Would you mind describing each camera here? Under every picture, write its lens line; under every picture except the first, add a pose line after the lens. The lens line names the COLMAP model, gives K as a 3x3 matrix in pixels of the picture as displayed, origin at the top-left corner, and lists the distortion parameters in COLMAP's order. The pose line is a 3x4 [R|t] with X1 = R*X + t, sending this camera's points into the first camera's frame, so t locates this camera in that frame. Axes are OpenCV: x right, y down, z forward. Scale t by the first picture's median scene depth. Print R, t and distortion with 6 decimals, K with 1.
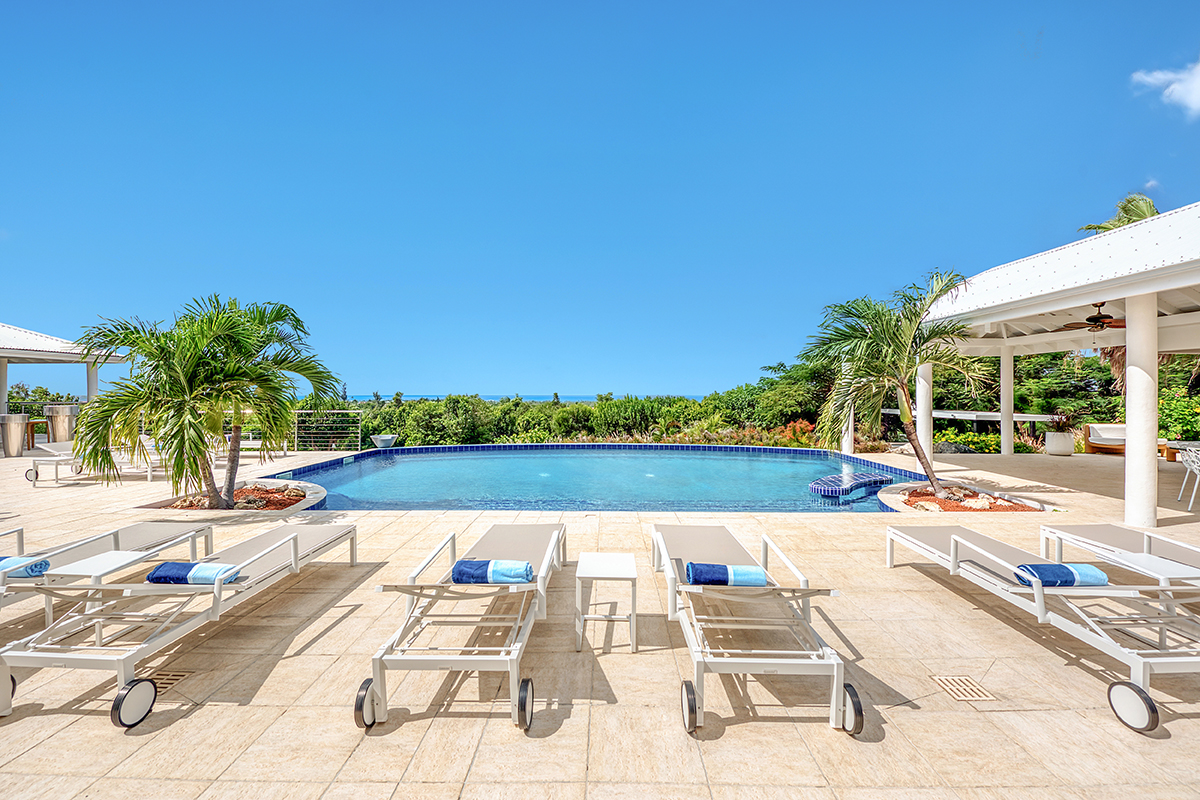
lens RADIAL K [[500.2, 0, 602.8], [0, 500.2, 399.1], [0, 0, 1]] dist [-0.018395, -0.000679]
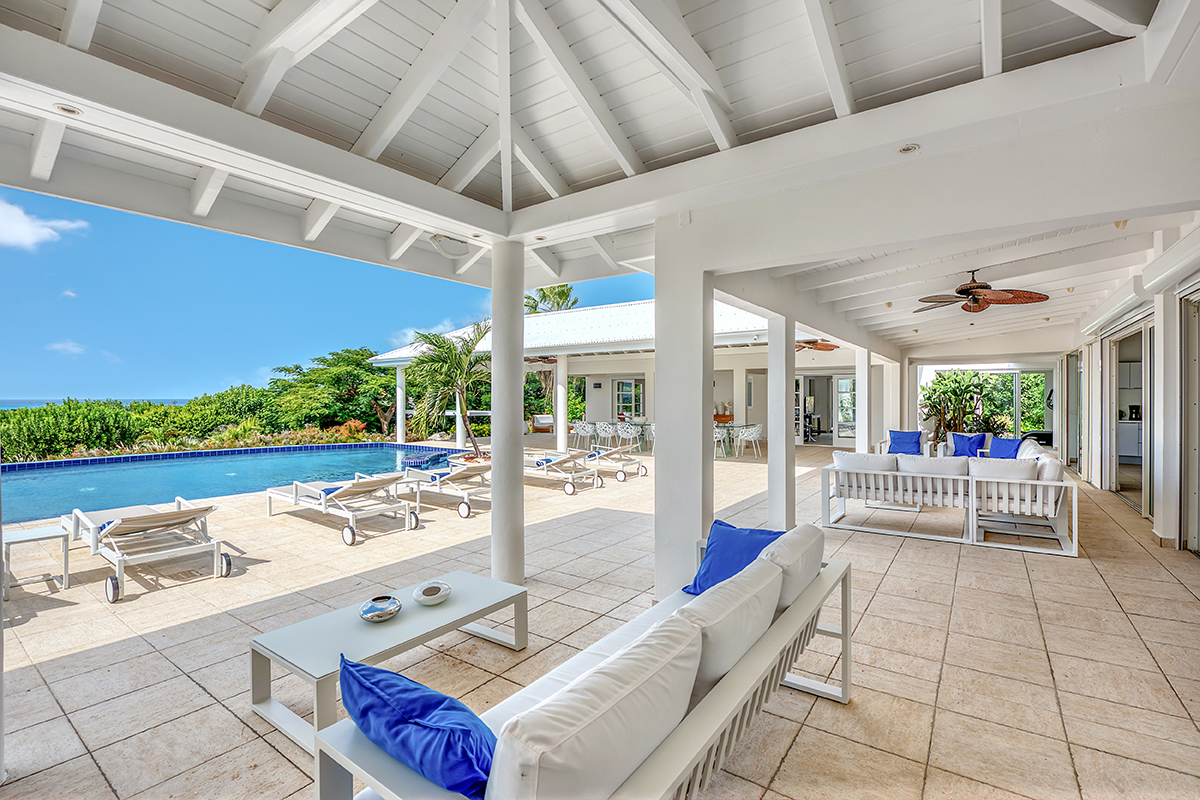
lens RADIAL K [[531.0, 0, 608.9], [0, 531.0, 399.7], [0, 0, 1]] dist [0.001797, 0.000044]
pose [[0.578900, -0.004463, 0.815386, -0.248332], [0.007467, 0.999972, 0.000173, -0.000504], [-0.815364, 0.005988, 0.578917, -0.188037]]
